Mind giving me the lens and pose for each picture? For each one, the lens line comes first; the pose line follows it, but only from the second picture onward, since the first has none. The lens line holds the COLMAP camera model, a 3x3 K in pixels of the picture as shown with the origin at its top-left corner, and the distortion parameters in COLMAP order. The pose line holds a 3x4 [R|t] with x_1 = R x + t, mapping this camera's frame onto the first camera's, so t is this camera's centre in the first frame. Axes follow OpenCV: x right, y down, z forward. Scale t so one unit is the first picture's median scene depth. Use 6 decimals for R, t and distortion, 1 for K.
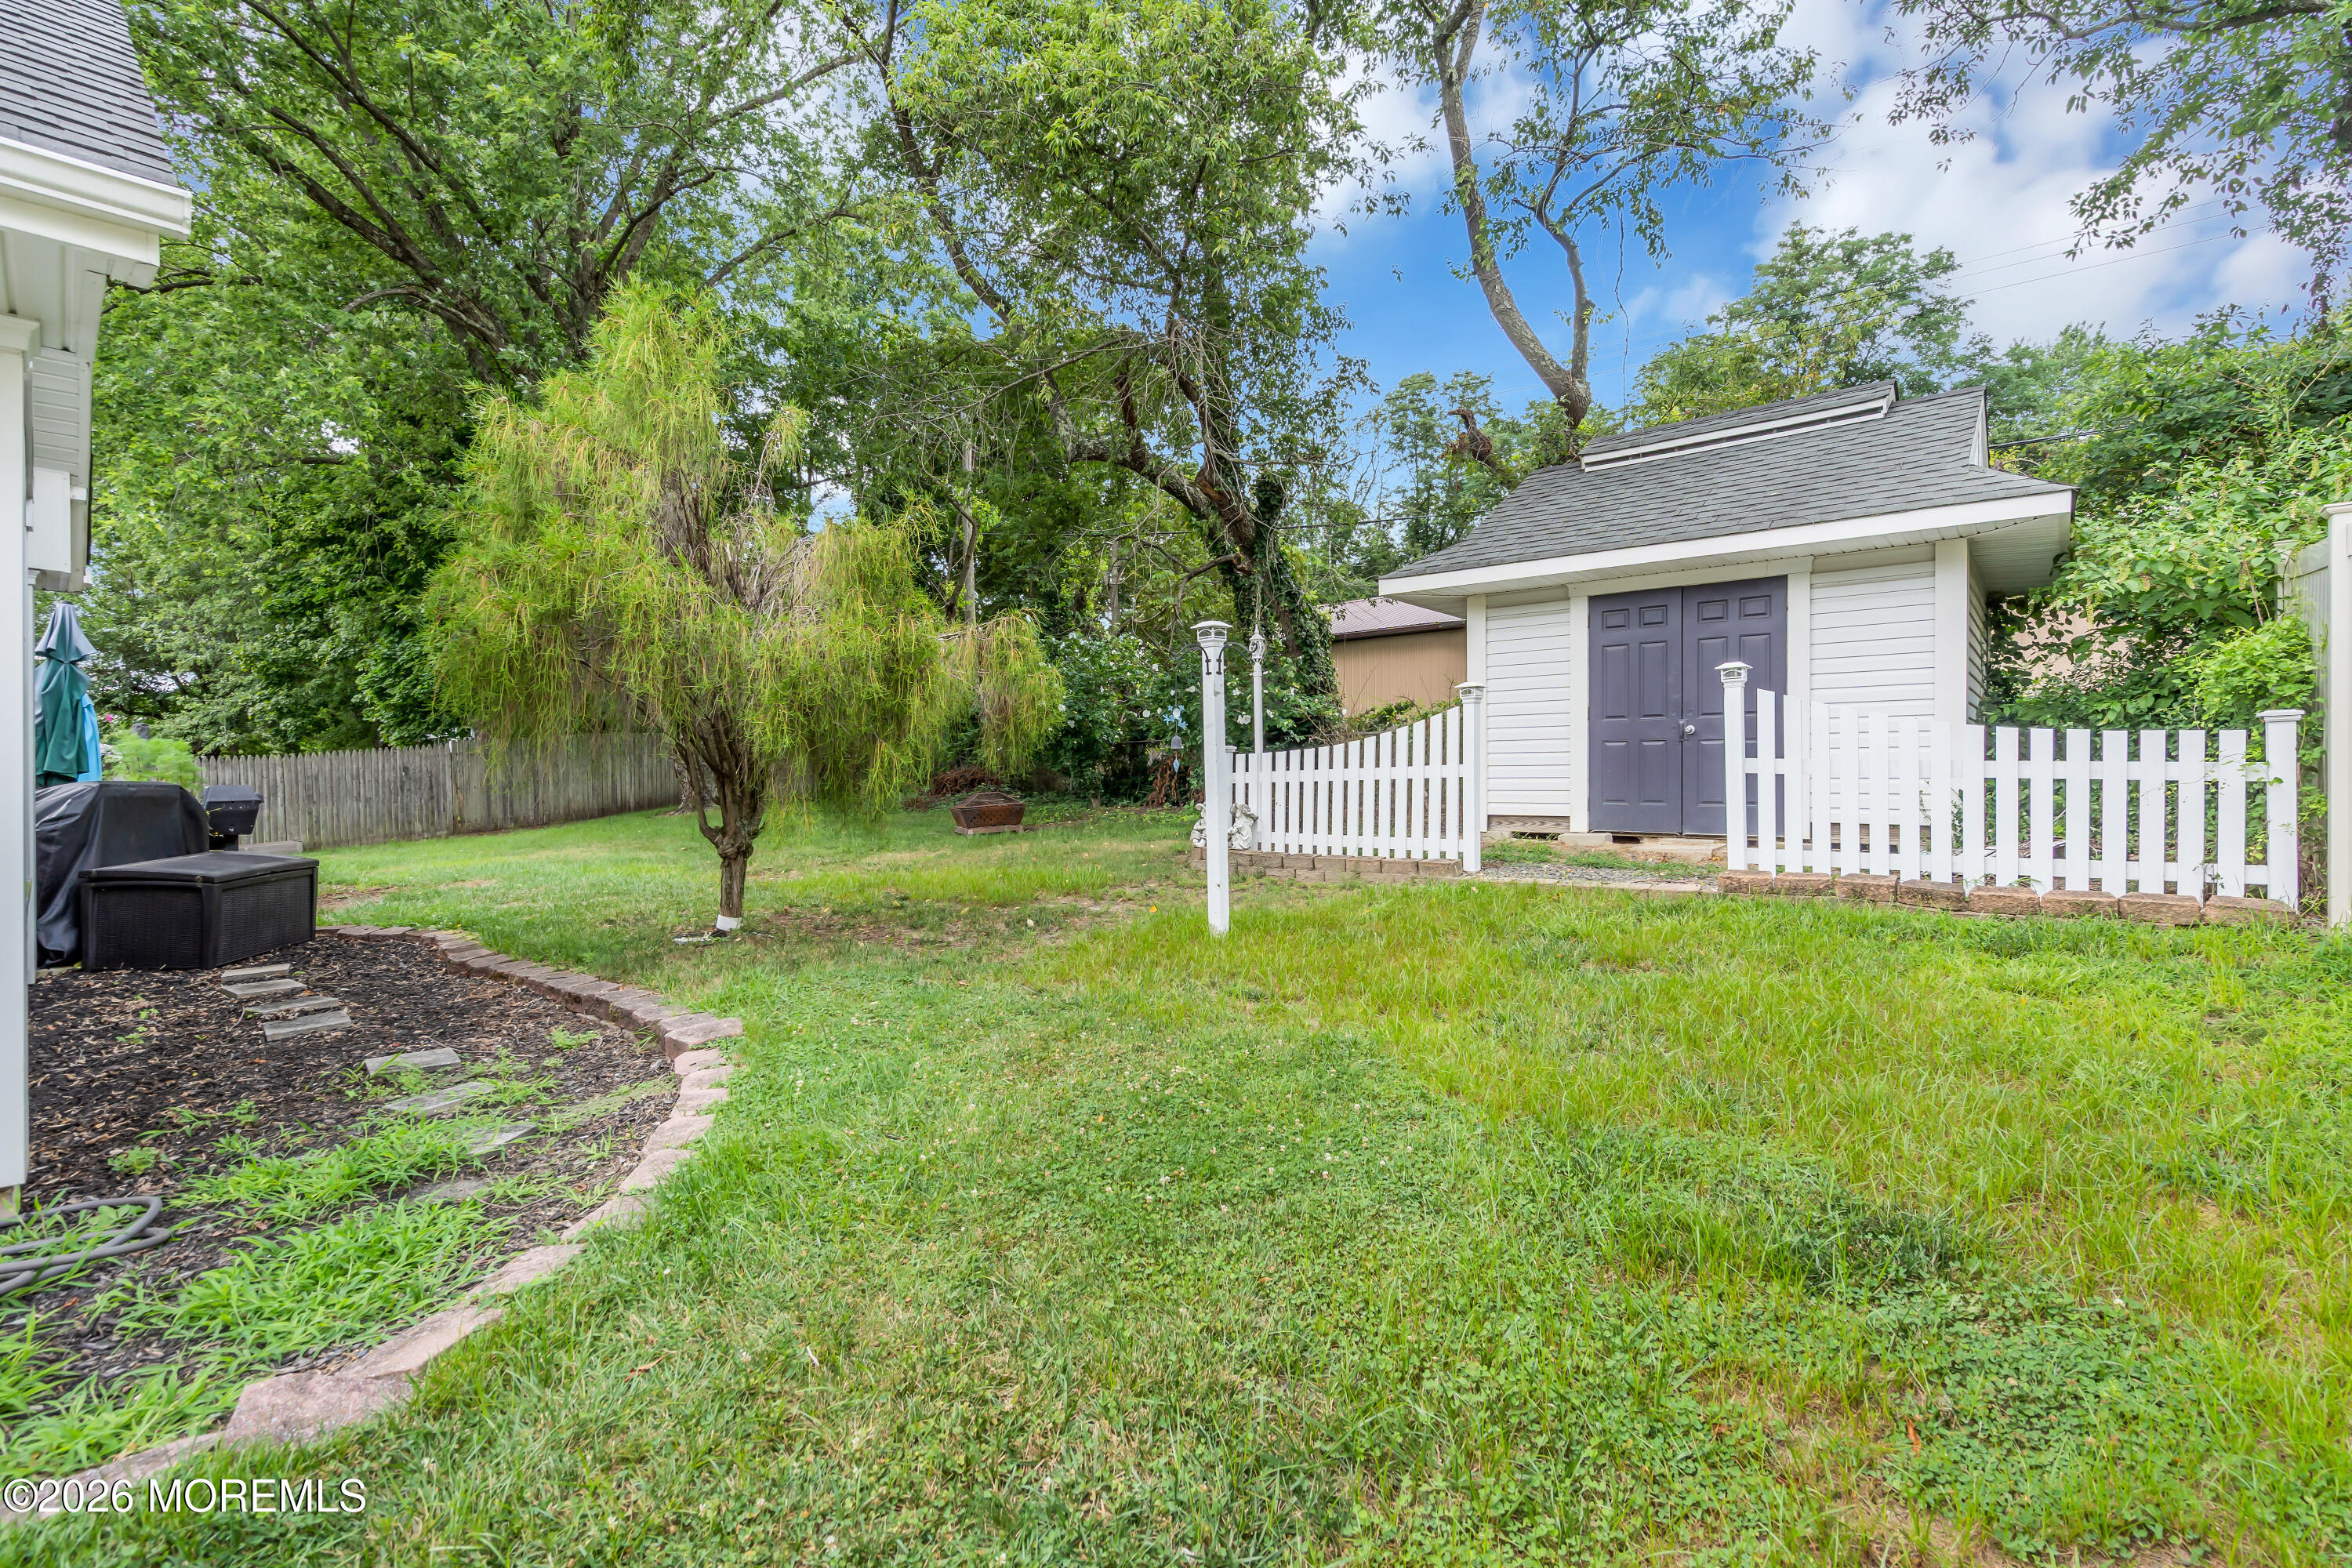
lens RADIAL K [[1050.9, 0, 1176.0], [0, 1050.9, 784.0], [0, 0, 1]] dist [-0.004373, -0.000802]
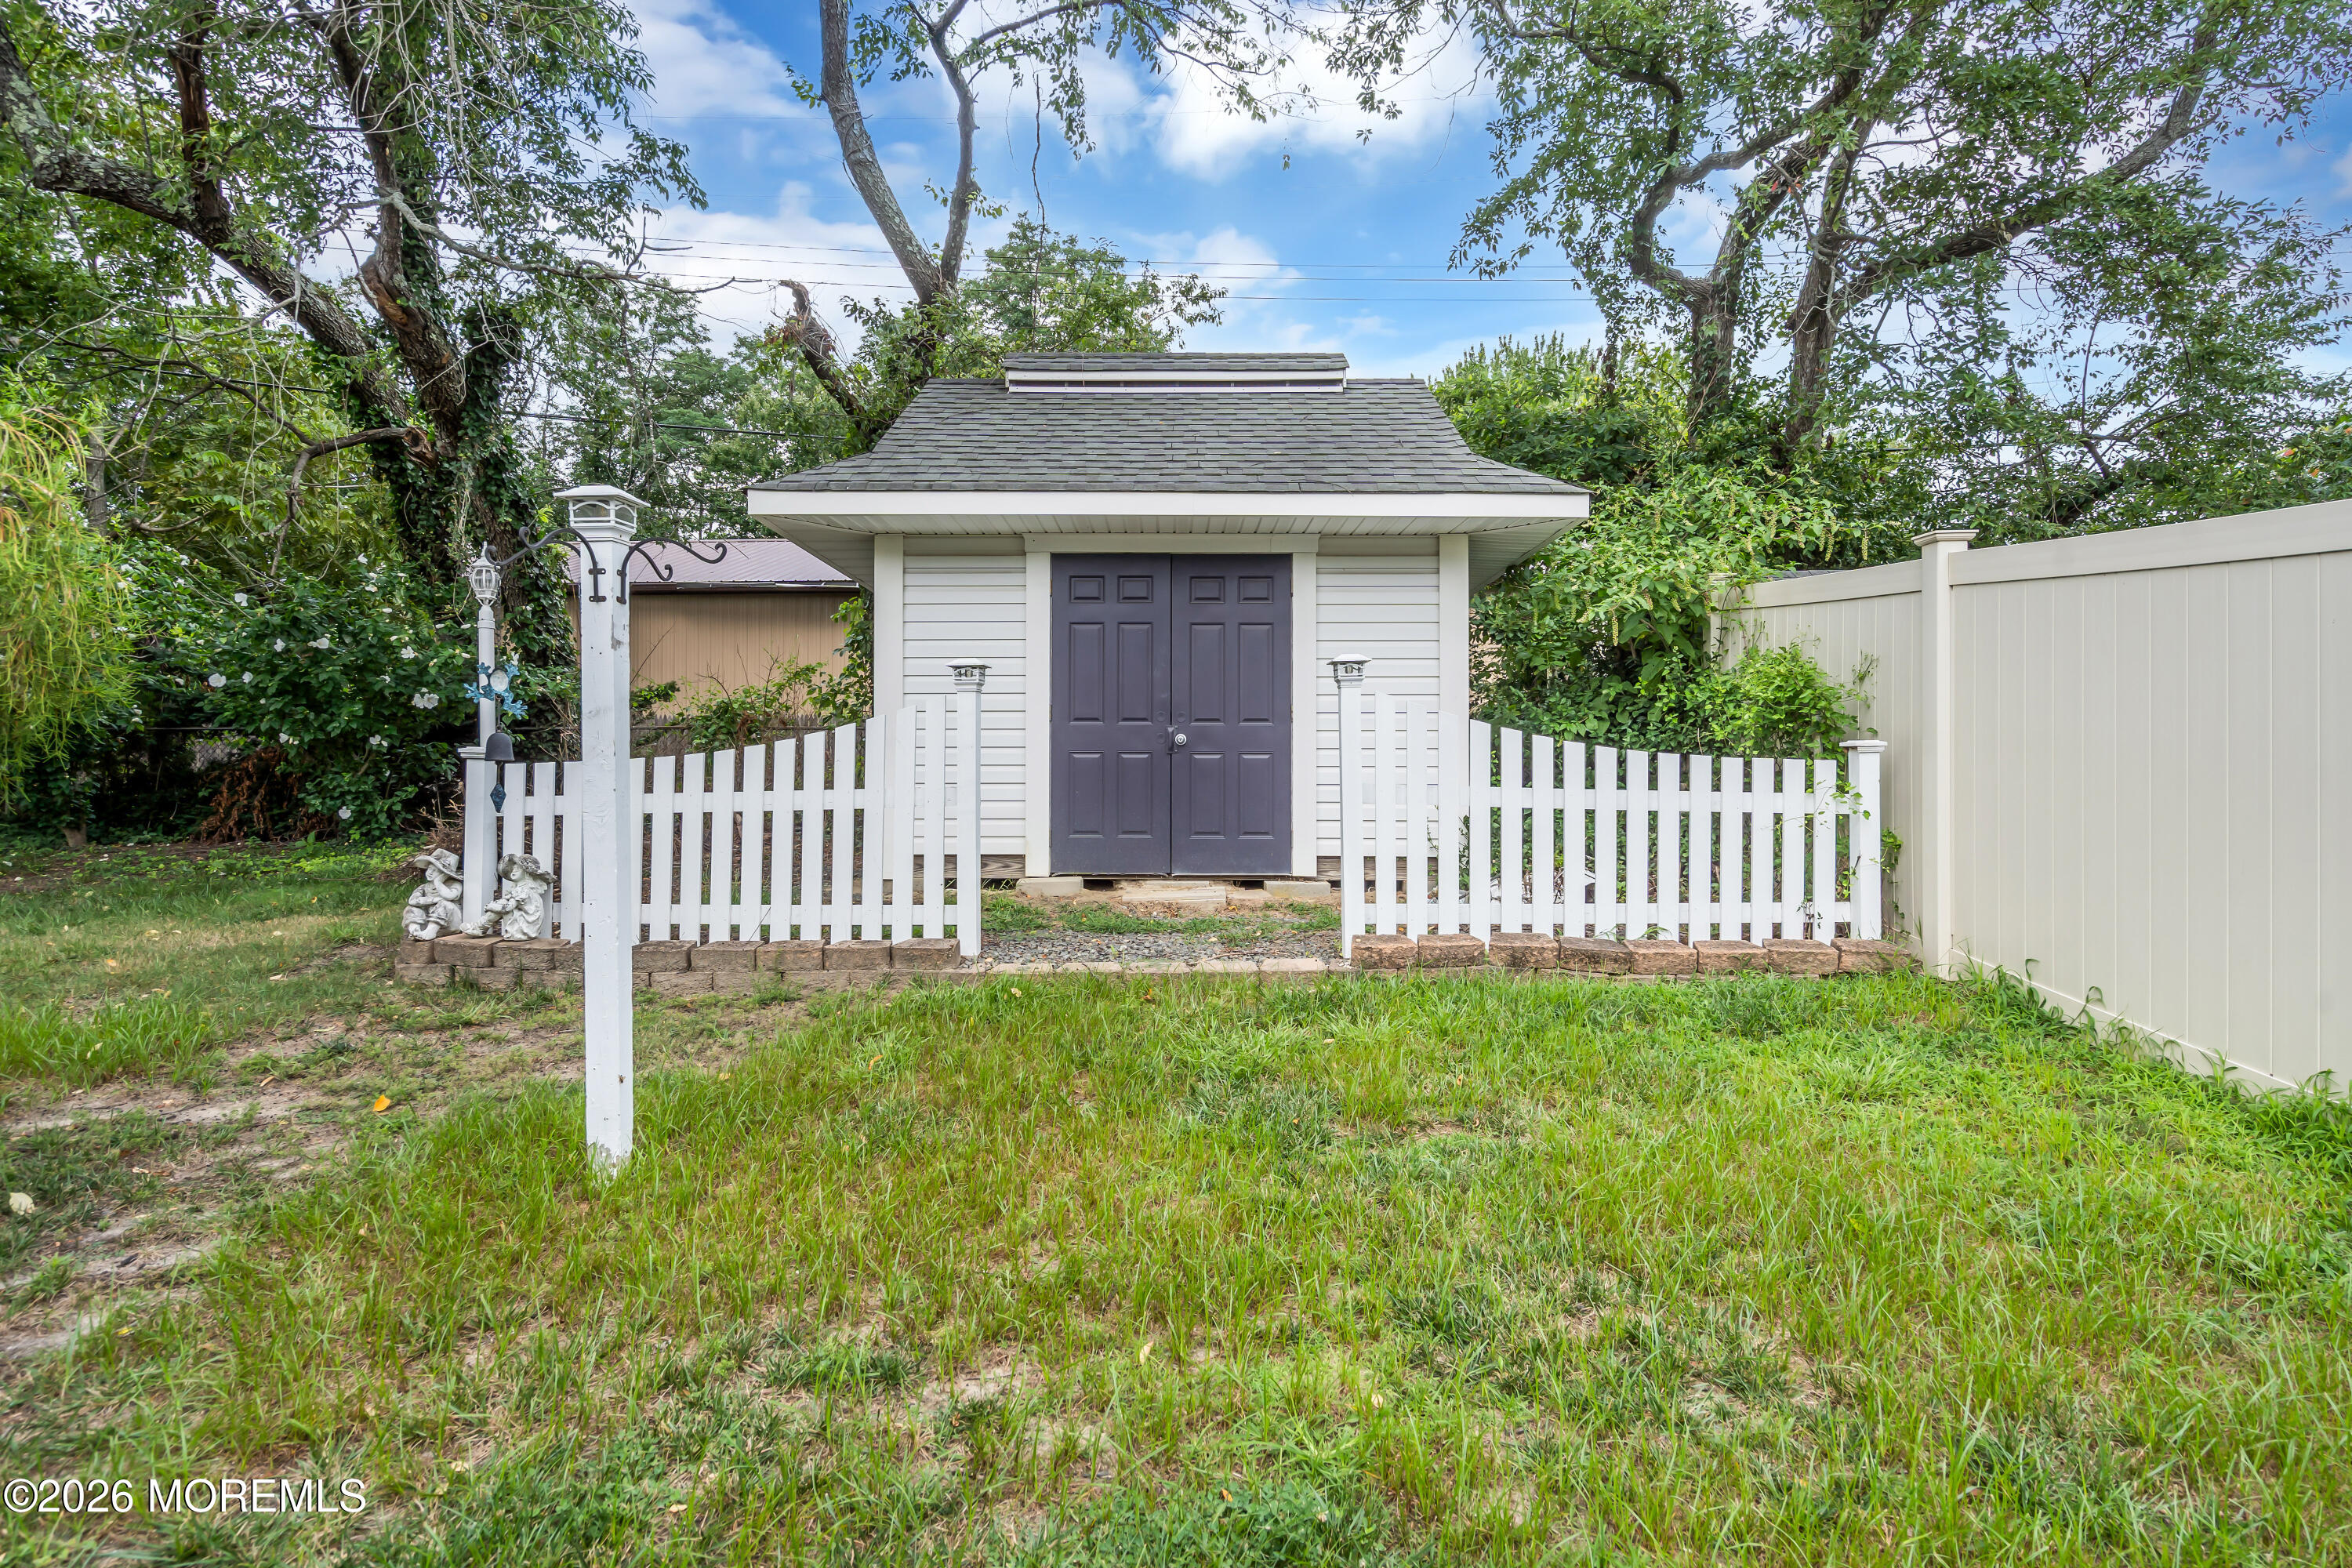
lens RADIAL K [[1206.6, 0, 1176.6], [0, 1206.6, 762.3], [0, 0, 1]] dist [0.001441, 0.000186]
pose [[0.769071, 0.011801, 0.639055, -0.078636], [0.001677, 0.999789, -0.020479, -0.016130], [-0.639161, 0.016822, 0.768889, 0.308171]]
